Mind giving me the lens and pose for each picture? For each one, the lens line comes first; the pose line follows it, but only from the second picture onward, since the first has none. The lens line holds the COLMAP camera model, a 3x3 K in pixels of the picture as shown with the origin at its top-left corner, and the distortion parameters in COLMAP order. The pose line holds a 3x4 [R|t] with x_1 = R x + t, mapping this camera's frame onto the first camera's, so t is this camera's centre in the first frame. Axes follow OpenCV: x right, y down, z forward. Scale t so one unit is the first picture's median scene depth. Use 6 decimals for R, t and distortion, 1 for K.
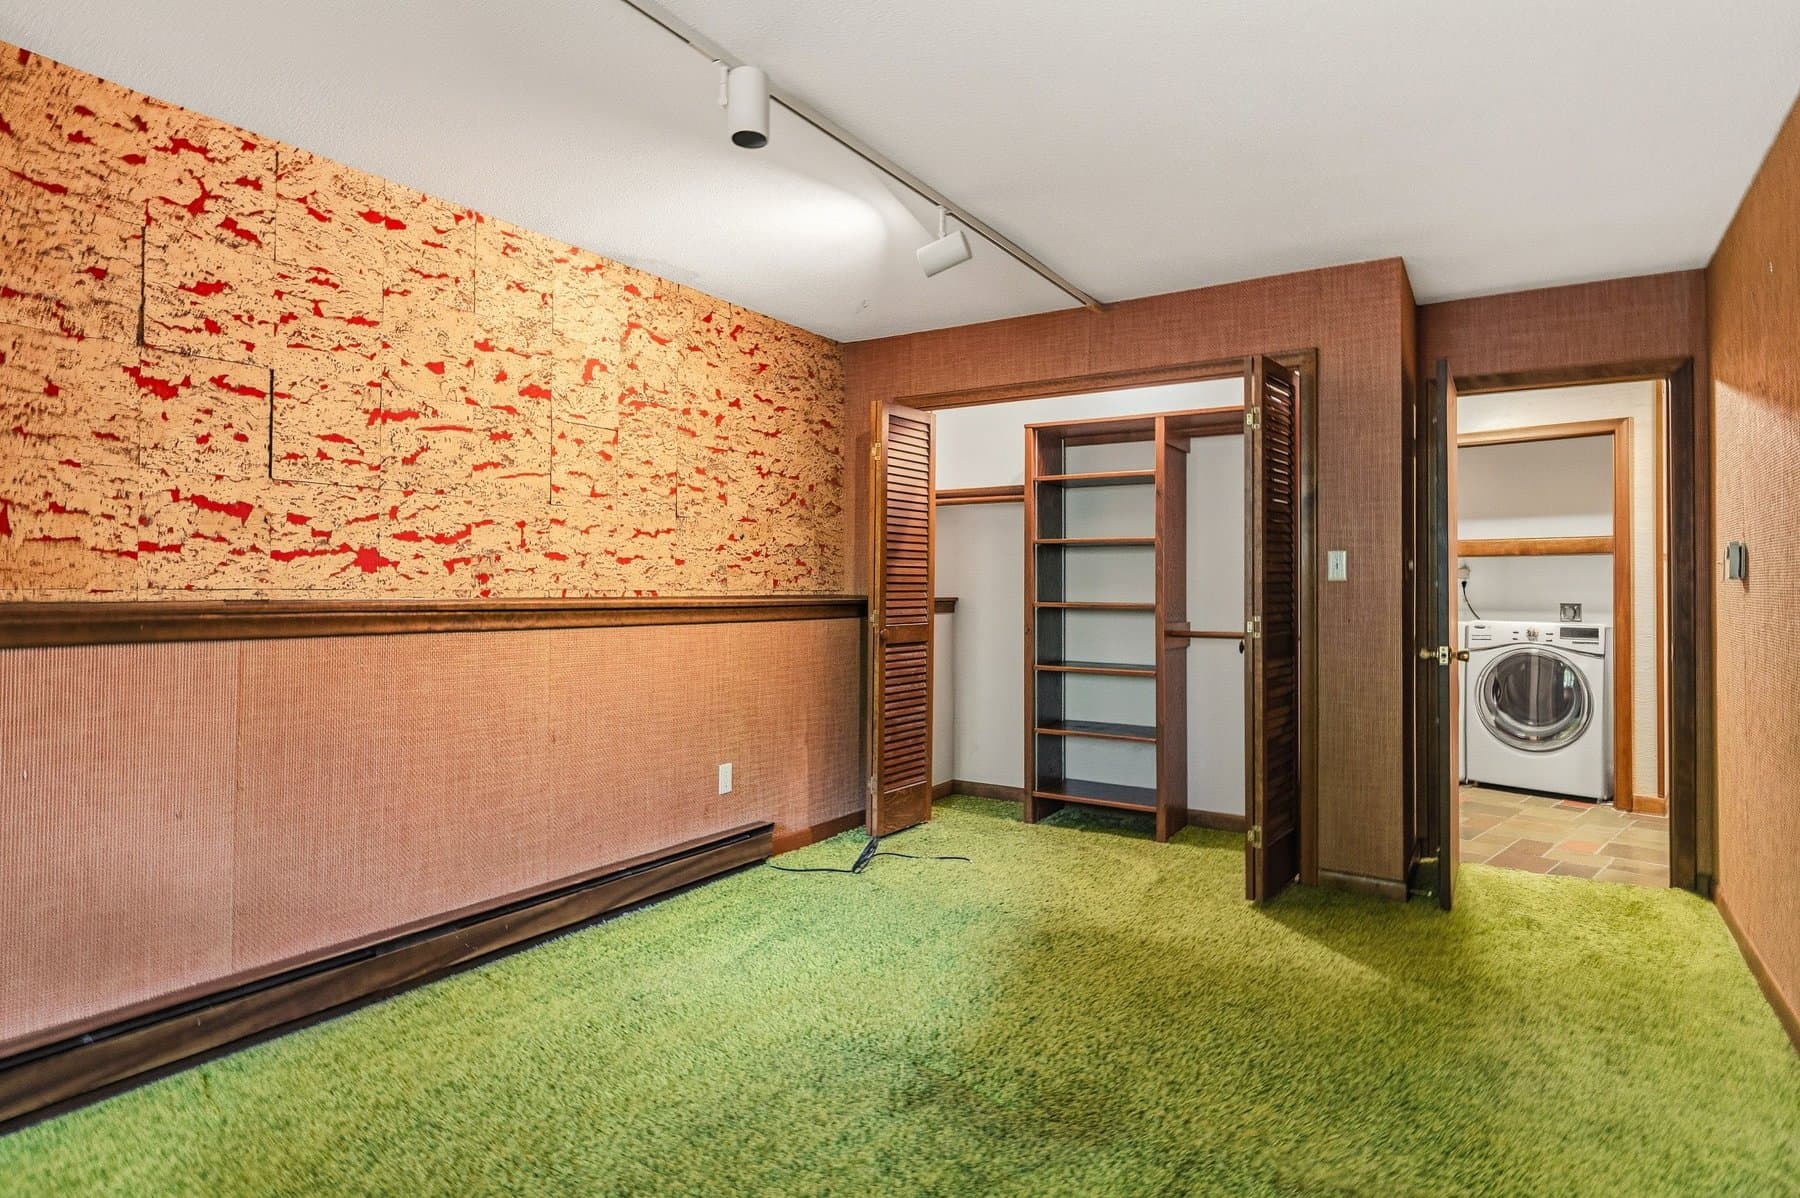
lens RADIAL K [[974.8, 0, 901.3], [0, 974.8, 585.0], [0, 0, 1]] dist [-0.003916, -0.002338]
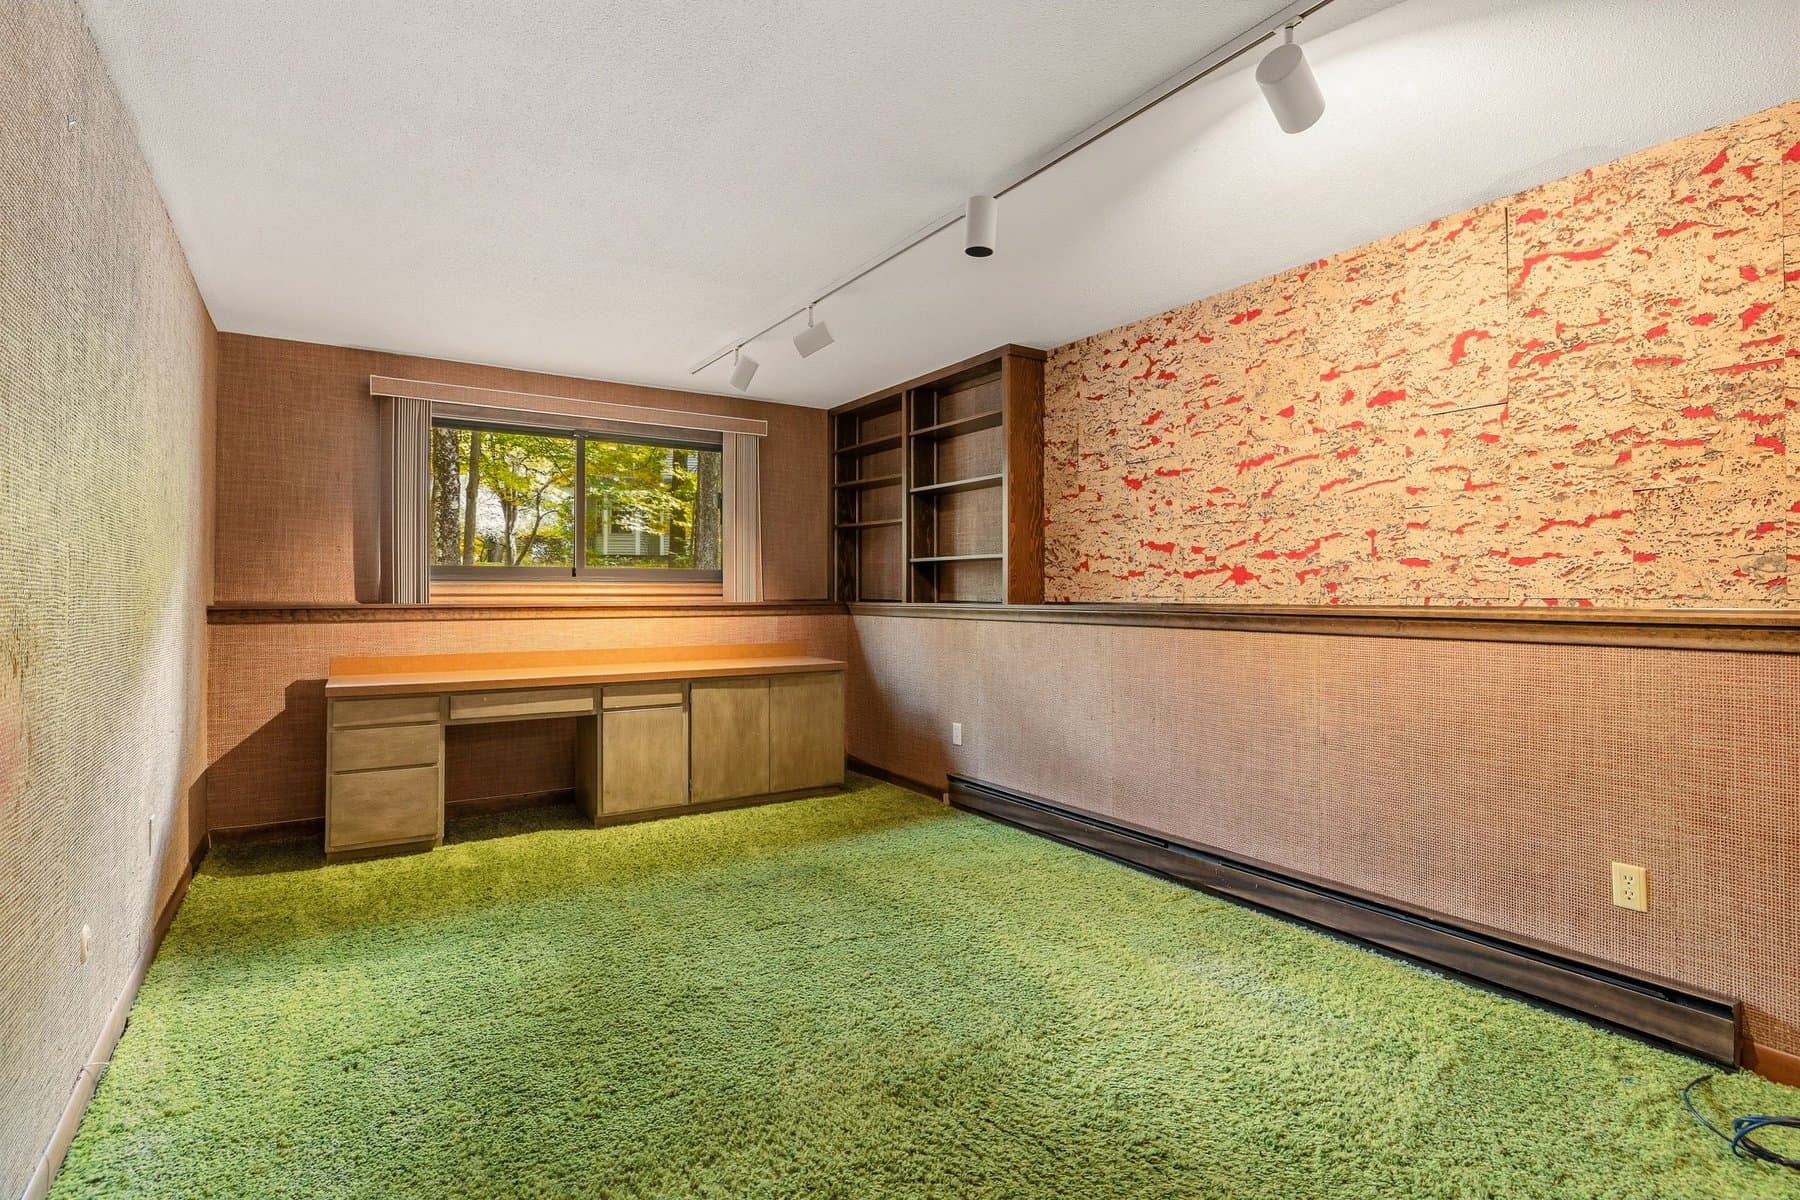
lens RADIAL K [[867.6, 0, 901.7], [0, 867.6, 603.7], [0, 0, 1]] dist [-0.006868, -0.001052]
pose [[-0.404294, 0.001075, -0.914628, 0.665396], [-0.002501, 0.999994, 0.002281, 0.010869], [0.914626, 0.003210, -0.404289, 0.960198]]
